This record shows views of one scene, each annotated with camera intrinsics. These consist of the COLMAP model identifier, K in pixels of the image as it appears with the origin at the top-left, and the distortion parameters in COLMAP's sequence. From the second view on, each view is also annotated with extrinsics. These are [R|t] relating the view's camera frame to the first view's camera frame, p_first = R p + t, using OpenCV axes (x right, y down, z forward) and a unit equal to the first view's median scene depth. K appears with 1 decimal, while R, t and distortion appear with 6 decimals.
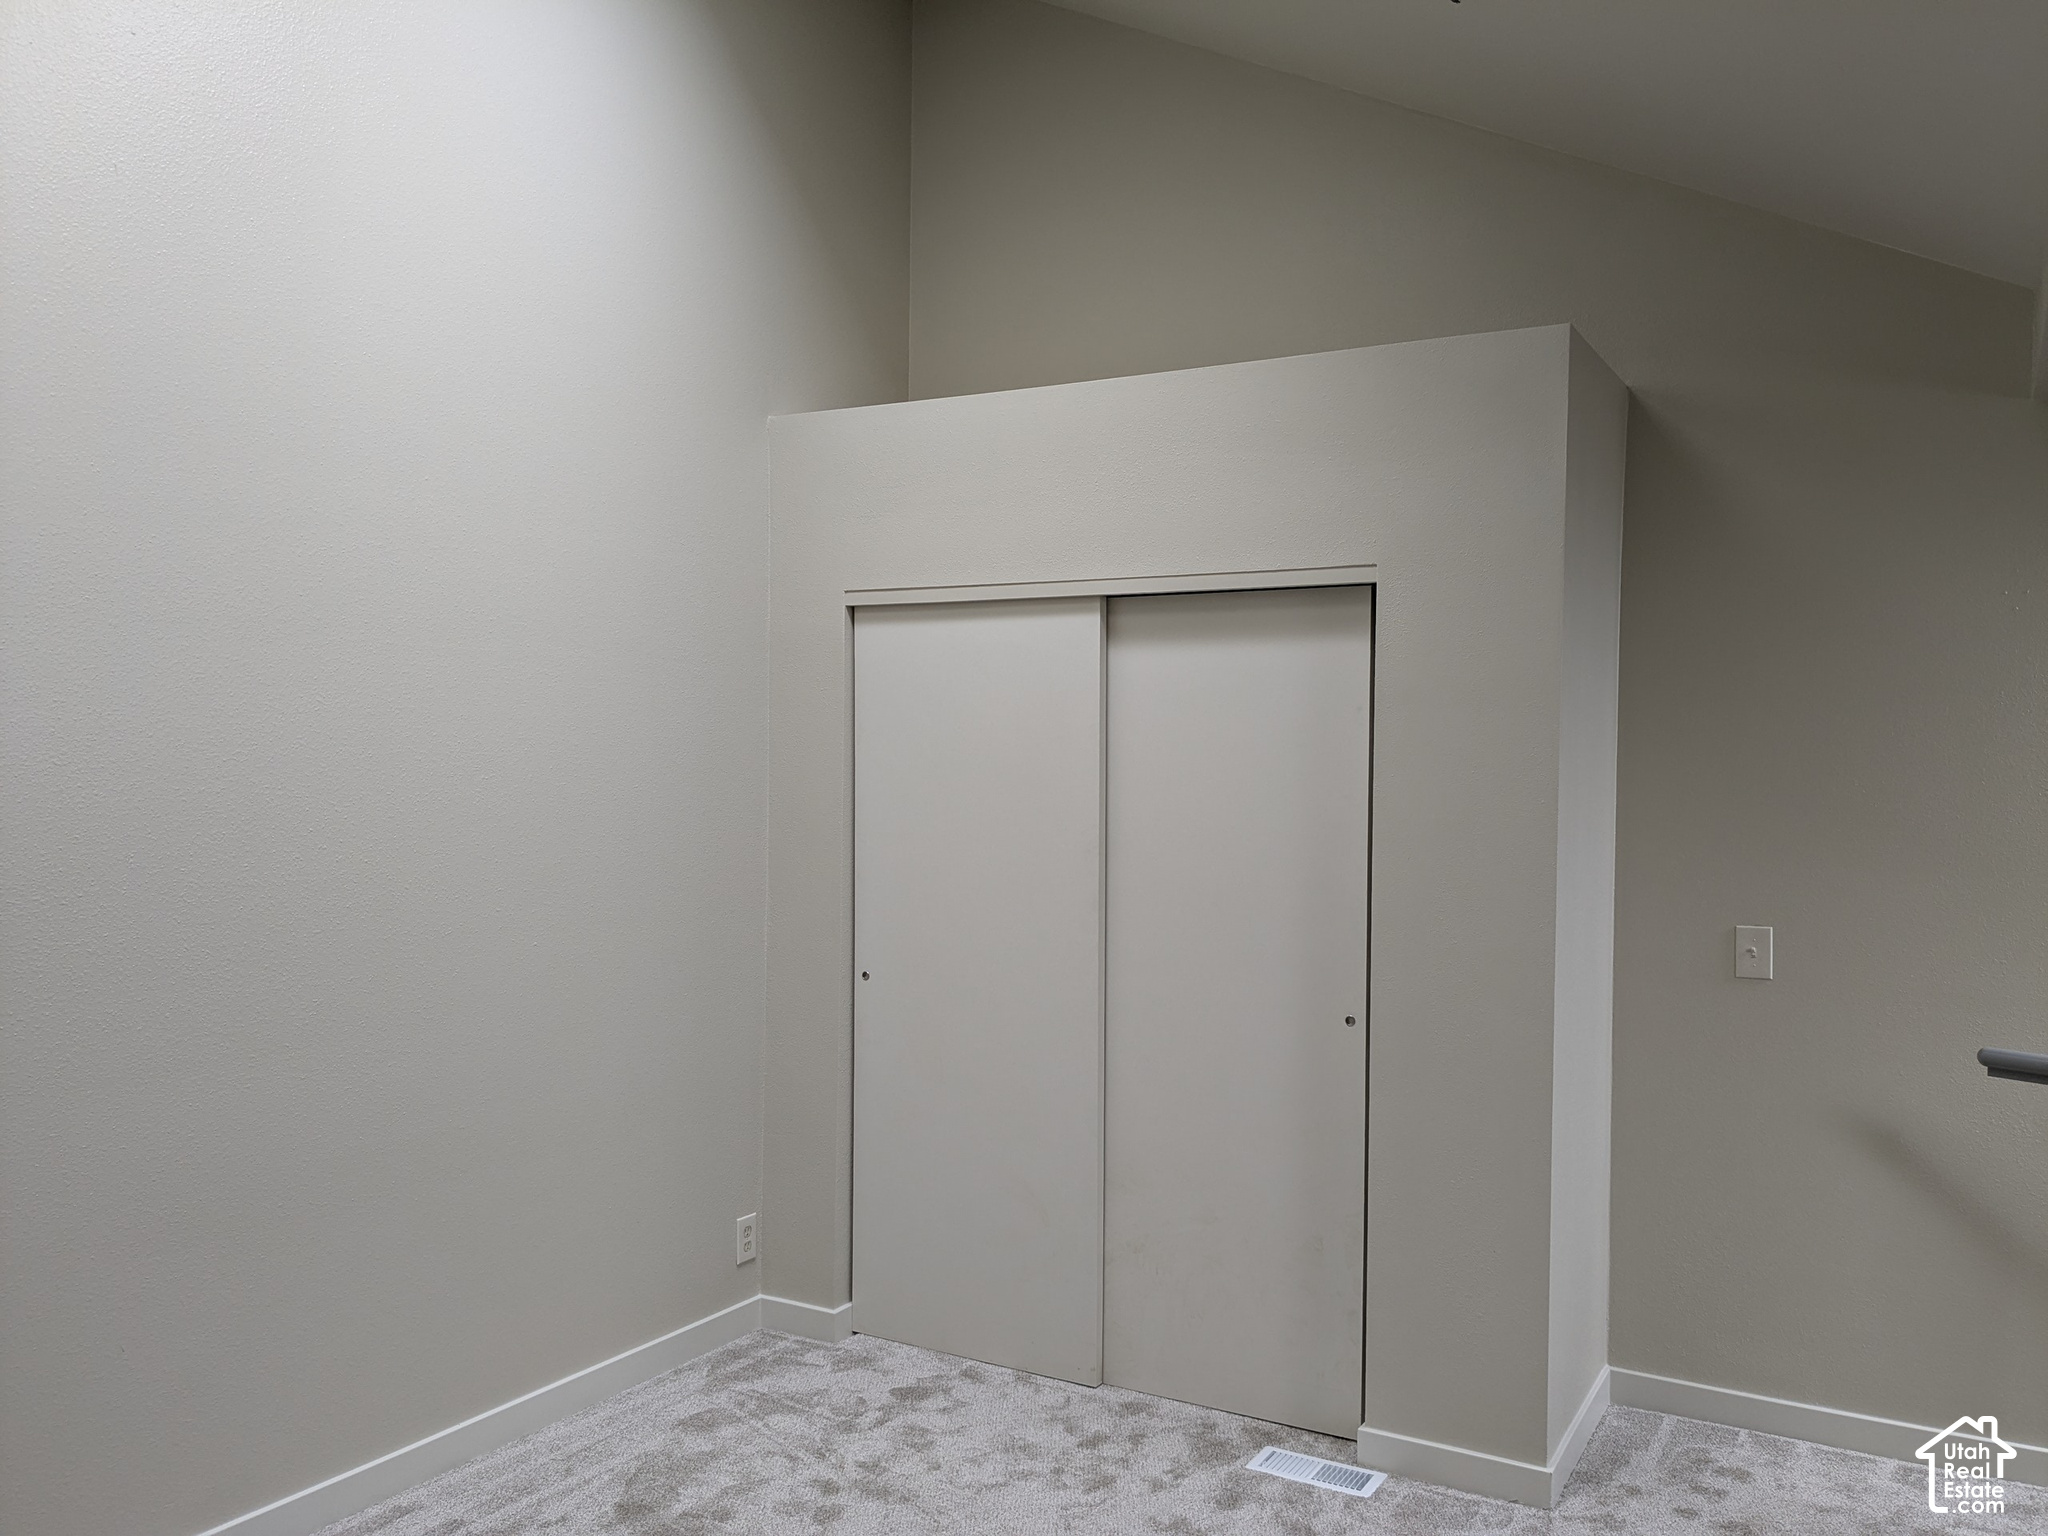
lens RADIAL K [[1613.1, 0, 1014.5], [0, 1613.1, 767.6], [0, 0, 1]] dist [0.005820, -0.001511]
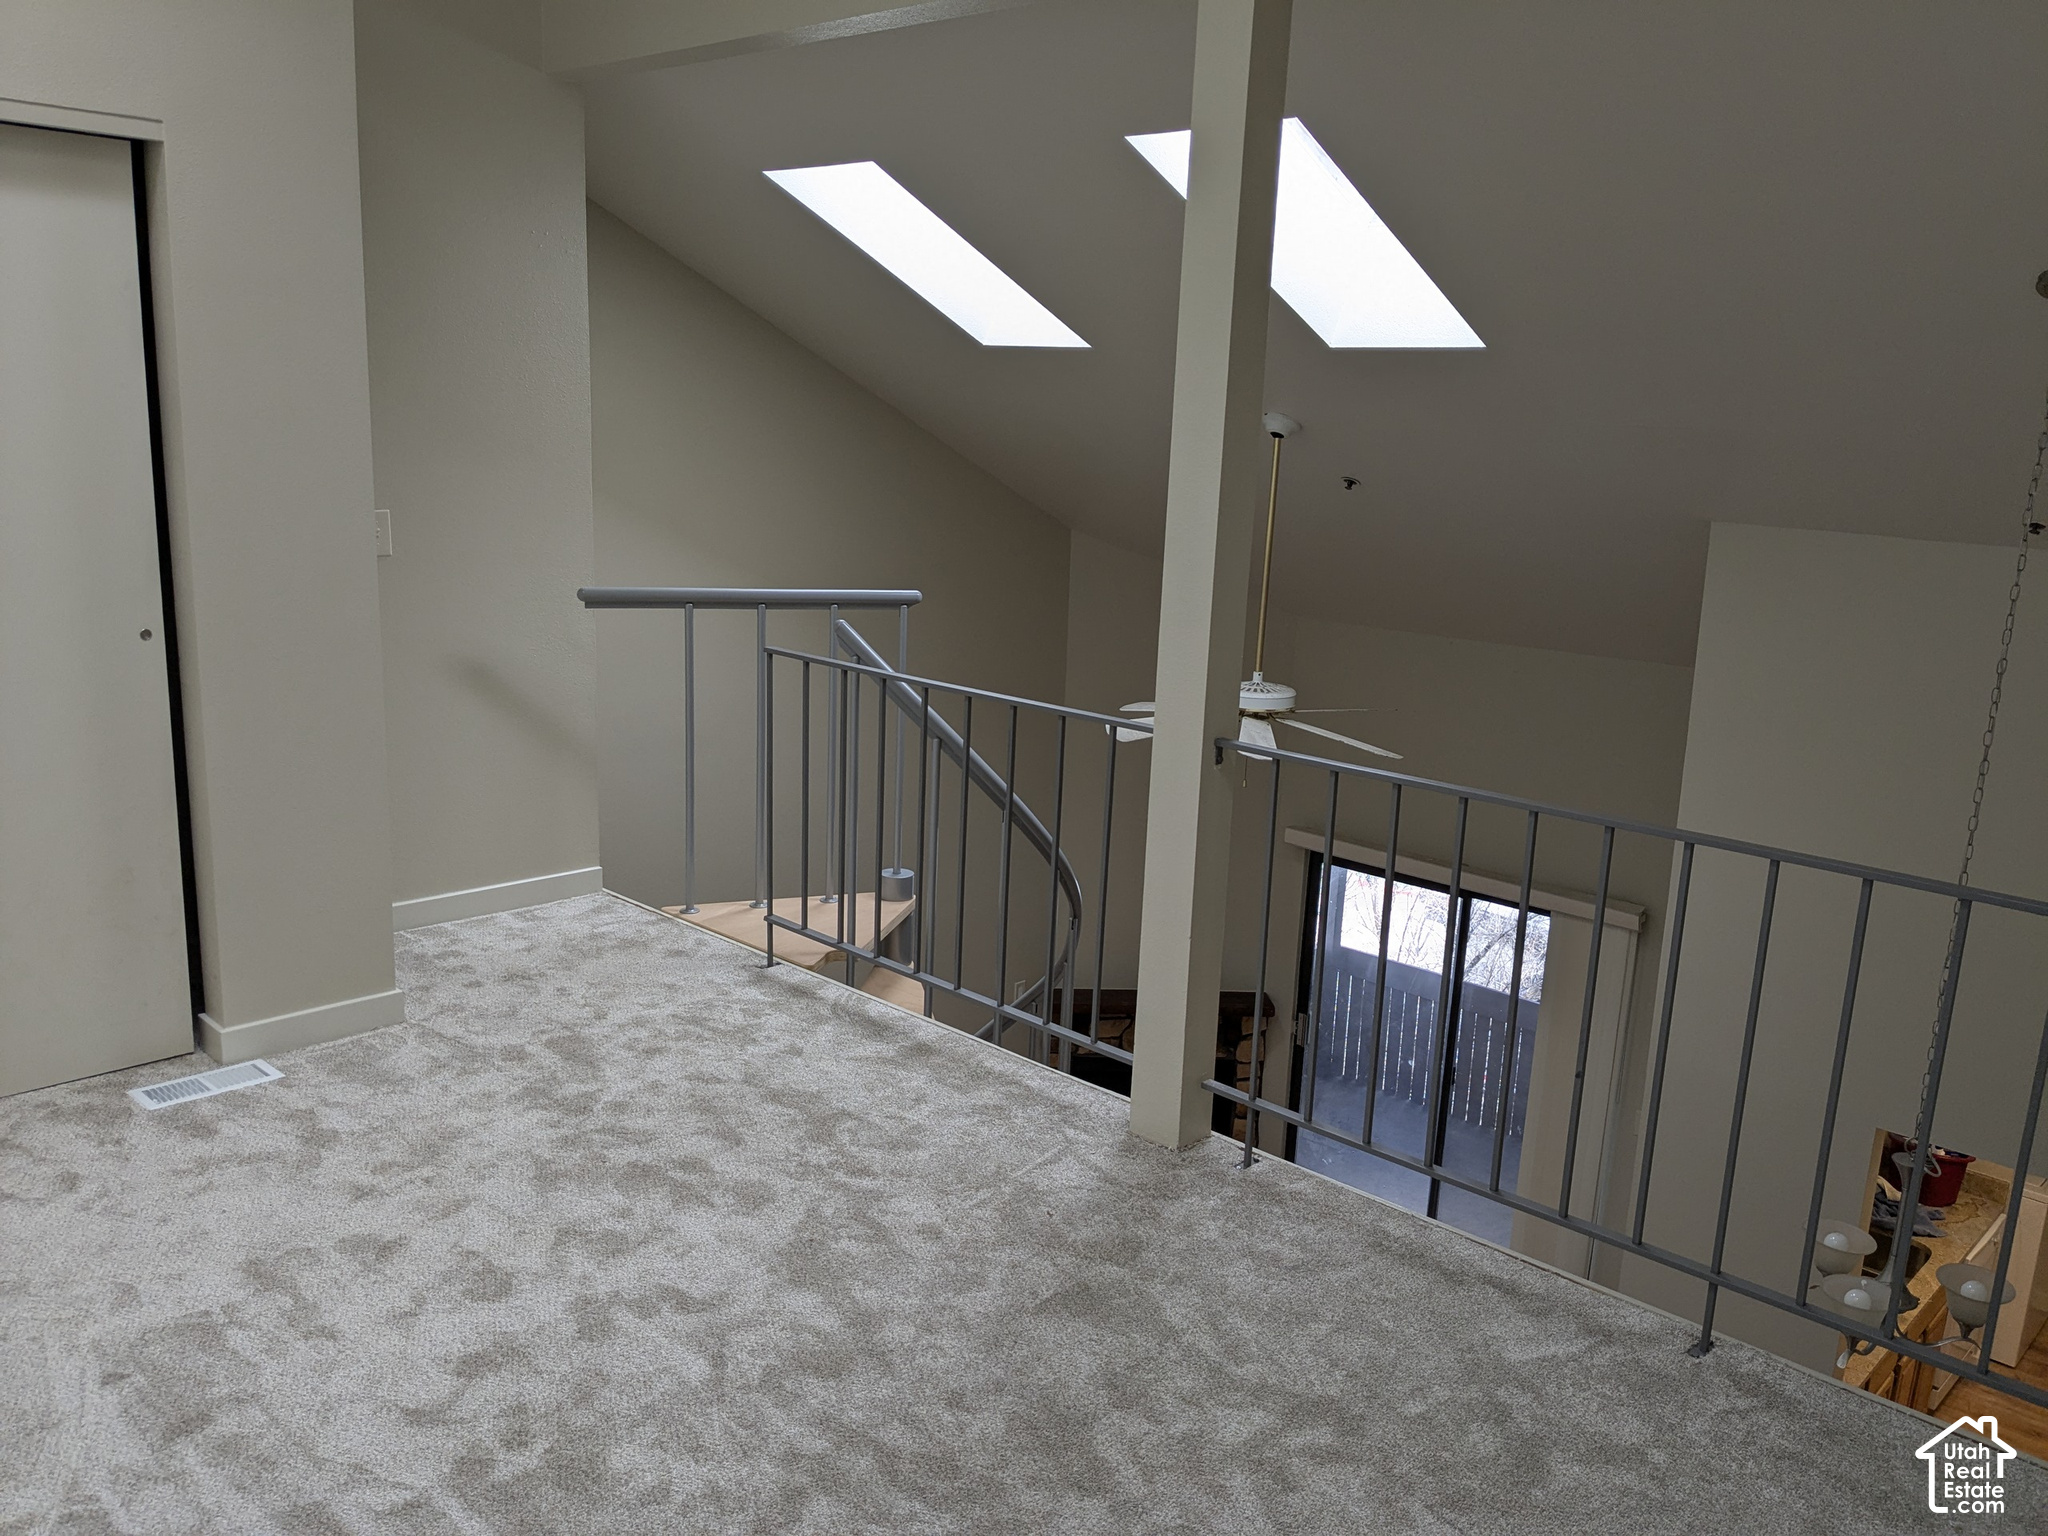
lens RADIAL K [[1613.1, 0, 1014.5], [0, 1613.1, 767.6], [0, 0, 1]] dist [0.005820, -0.001511]
pose [[0.247582, -0.202764, 0.947412, -0.578390], [-0.030087, 0.975775, 0.216697, 0.014823], [-0.968400, -0.082155, 0.235484, 0.293064]]
